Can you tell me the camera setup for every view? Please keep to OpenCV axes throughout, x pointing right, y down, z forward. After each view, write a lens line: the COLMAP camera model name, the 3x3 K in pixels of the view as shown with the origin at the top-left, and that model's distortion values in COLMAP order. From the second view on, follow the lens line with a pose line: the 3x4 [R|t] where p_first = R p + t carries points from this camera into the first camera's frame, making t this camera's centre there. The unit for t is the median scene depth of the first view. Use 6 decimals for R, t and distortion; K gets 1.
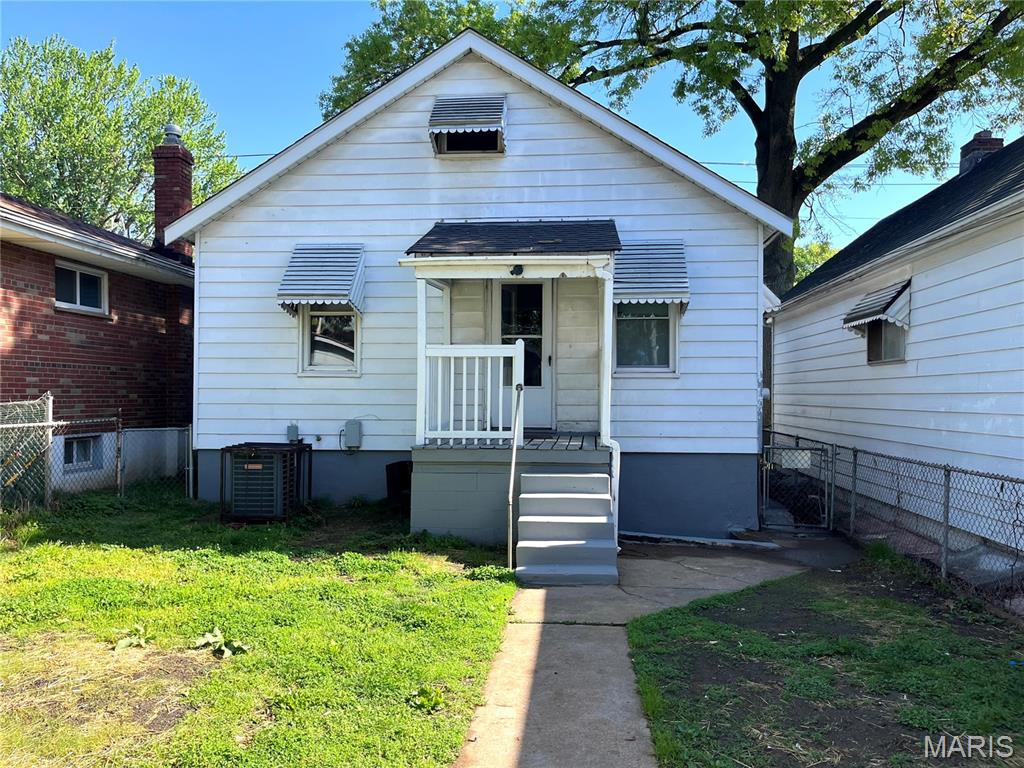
lens RADIAL K [[801.3, 0, 512.0], [0, 801.3, 384.0], [0, 0, 1]] dist [0.080546, 0.000982]
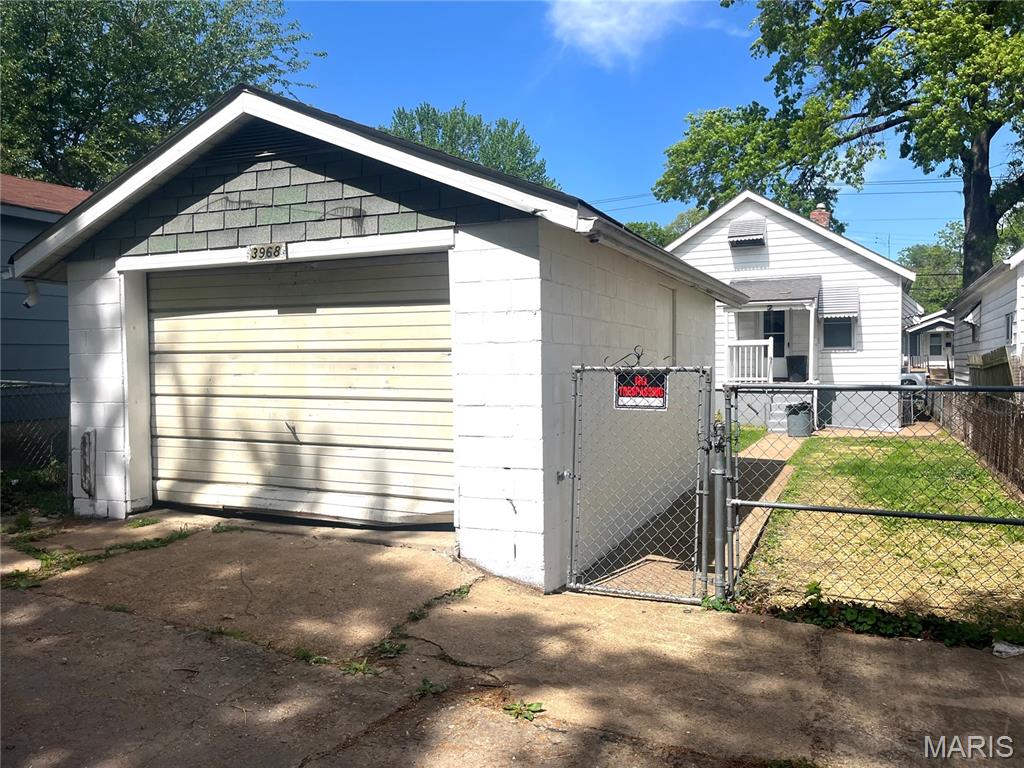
lens RADIAL K [[801.3, 0, 512.0], [0, 801.3, 384.0], [0, 0, 1]] dist [0.080546, 0.000982]
pose [[0.934197, -0.007102, -0.356688, 0.133313], [0.027855, 0.998202, 0.053080, -0.062783], [0.355670, -0.059523, 0.932714, -1.326361]]
